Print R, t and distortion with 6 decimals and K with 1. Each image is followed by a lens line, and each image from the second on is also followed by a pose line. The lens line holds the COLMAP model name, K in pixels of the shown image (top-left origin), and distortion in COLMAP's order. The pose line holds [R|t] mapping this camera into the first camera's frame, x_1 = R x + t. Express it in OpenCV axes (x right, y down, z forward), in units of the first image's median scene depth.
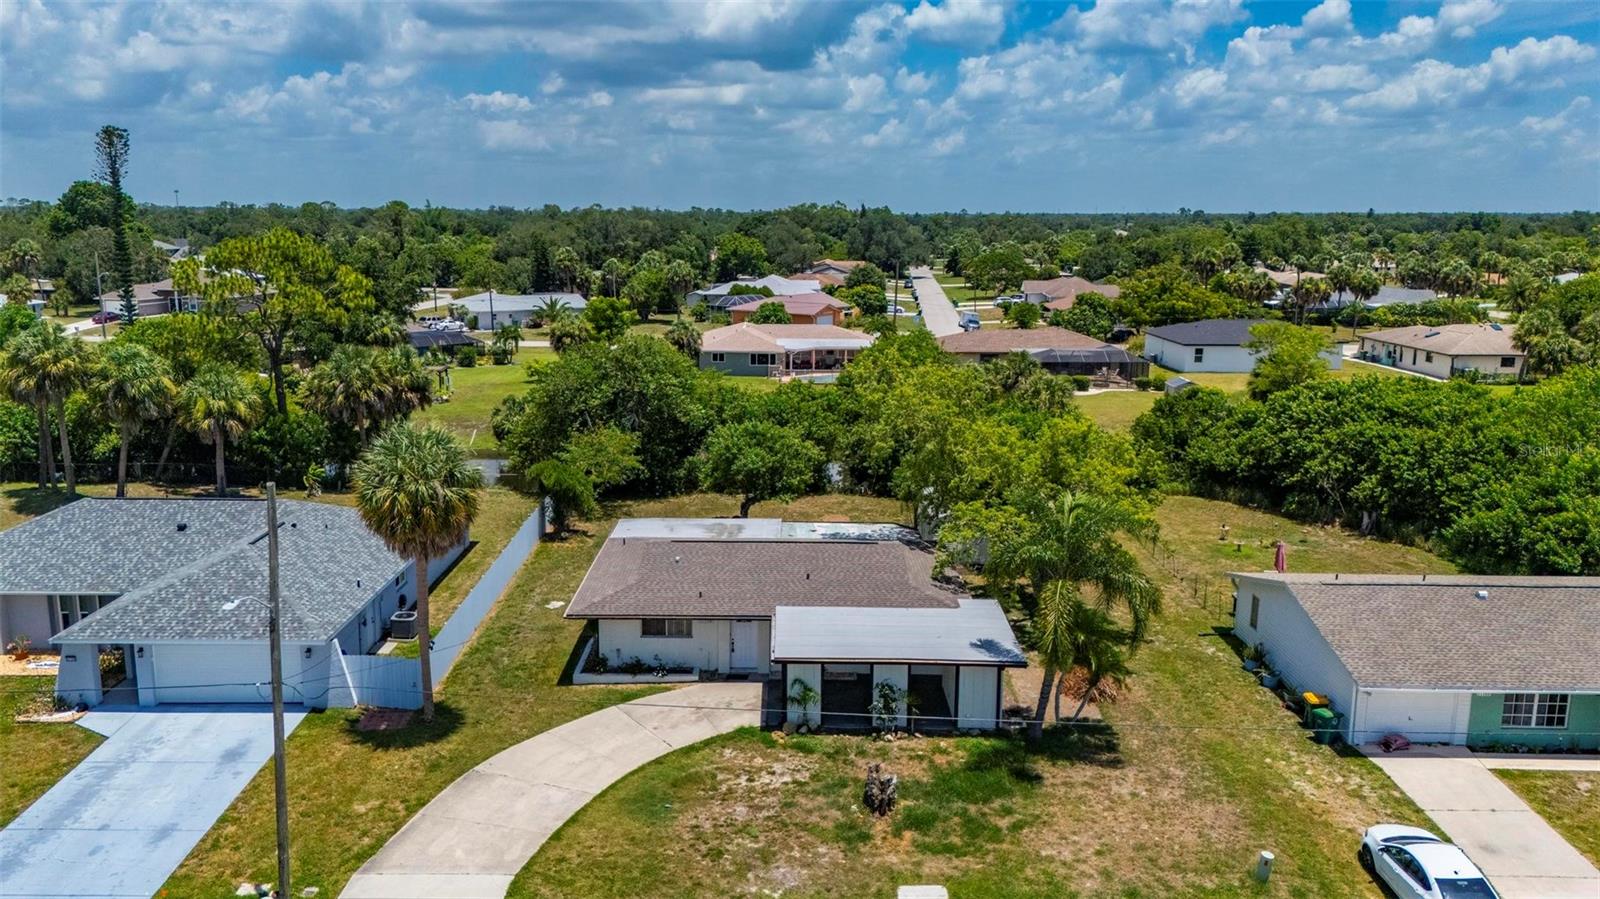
lens RADIAL K [[1181.7, 0, 770.0], [0, 1181.7, 464.2], [0, 0, 1]] dist [0.063434, -0.064580]
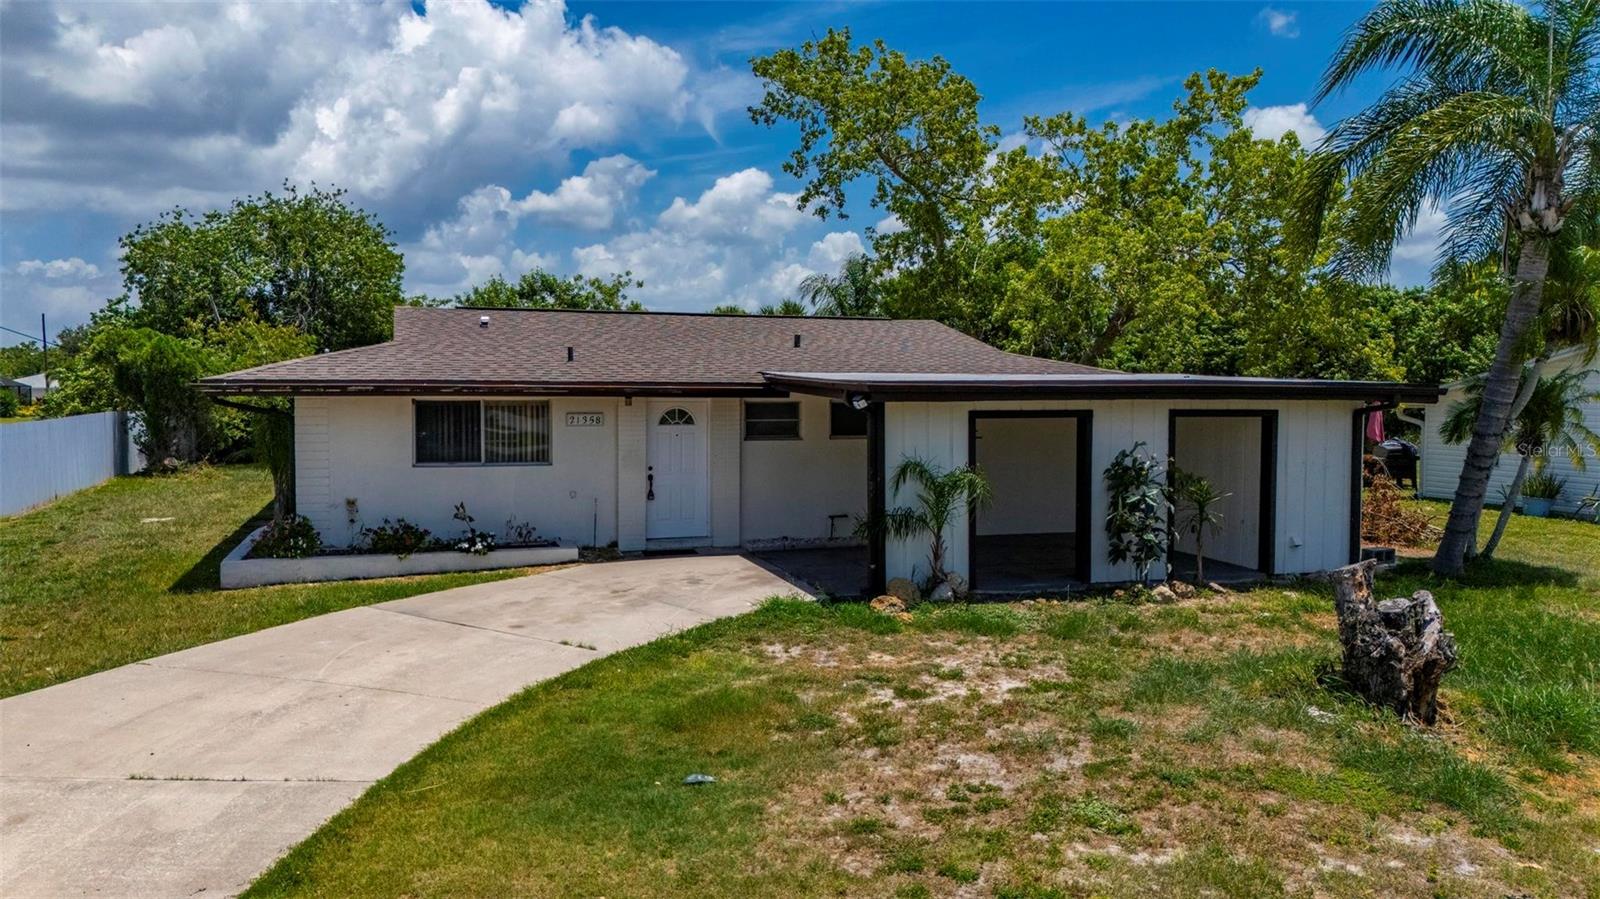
lens RADIAL K [[1181.7, 0, 788.9], [0, 1181.7, 442.9], [0, 0, 1]] dist [0.063434, -0.064580]
pose [[0.946550, -0.014867, 0.322215, -0.132115], [0.066132, 0.986661, -0.148747, 0.230716], [-0.315706, 0.162105, 0.934907, 0.674593]]
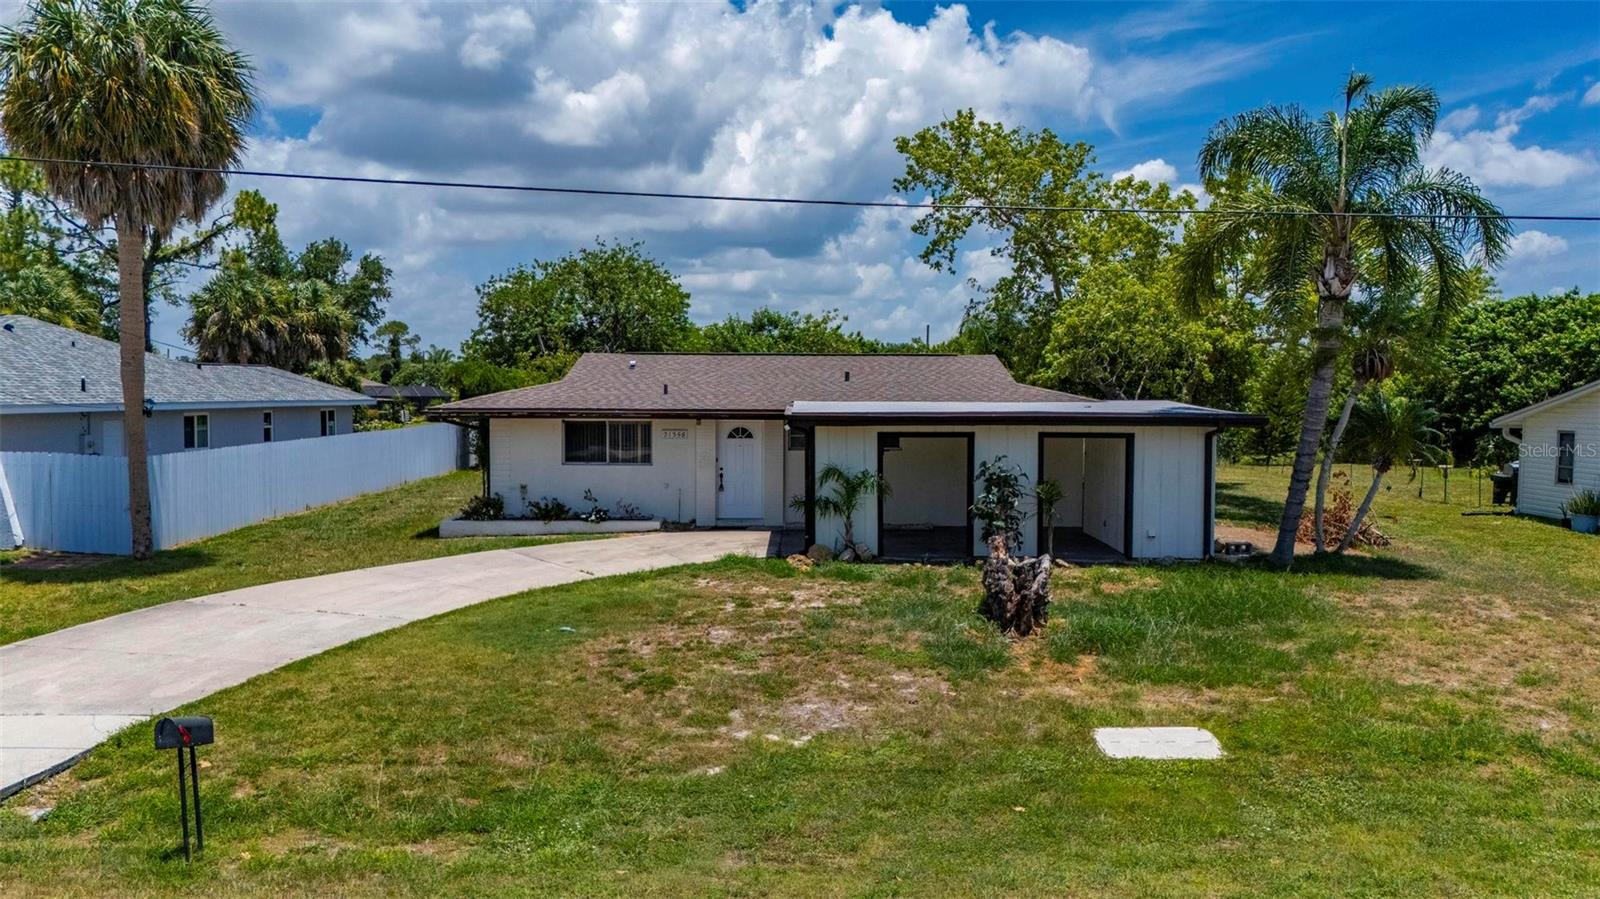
lens RADIAL K [[1181.7, 0, 810.3], [0, 1181.7, 507.6], [0, 0, 1]] dist [0.063434, -0.064580]
pose [[0.999705, -0.000598, 0.024287, -0.000417], [0.003322, 0.993672, -0.112274, 0.263493], [-0.024066, 0.112321, 0.993380, 0.473166]]
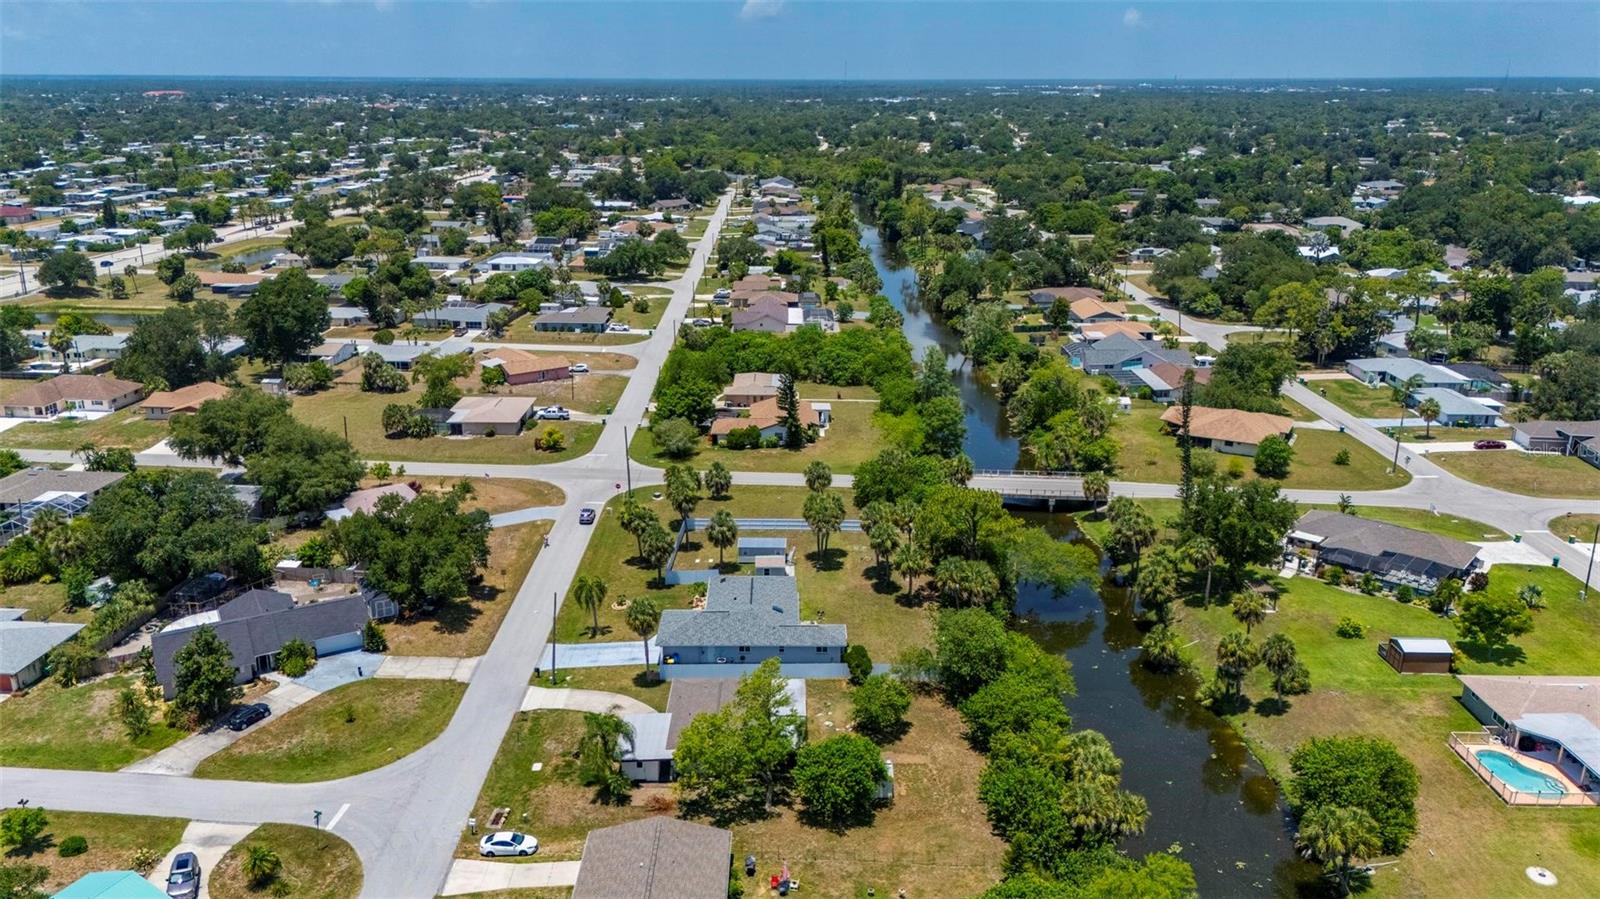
lens RADIAL K [[1181.7, 0, 780.2], [0, 1181.7, 478.1], [0, 0, 1]] dist [0.063434, -0.064580]
pose [[0.007545, 0.317559, -0.948208, 2.693633], [-0.210447, 0.927503, 0.308950, -1.422054], [0.977576, 0.197217, 0.073828, 1.034422]]
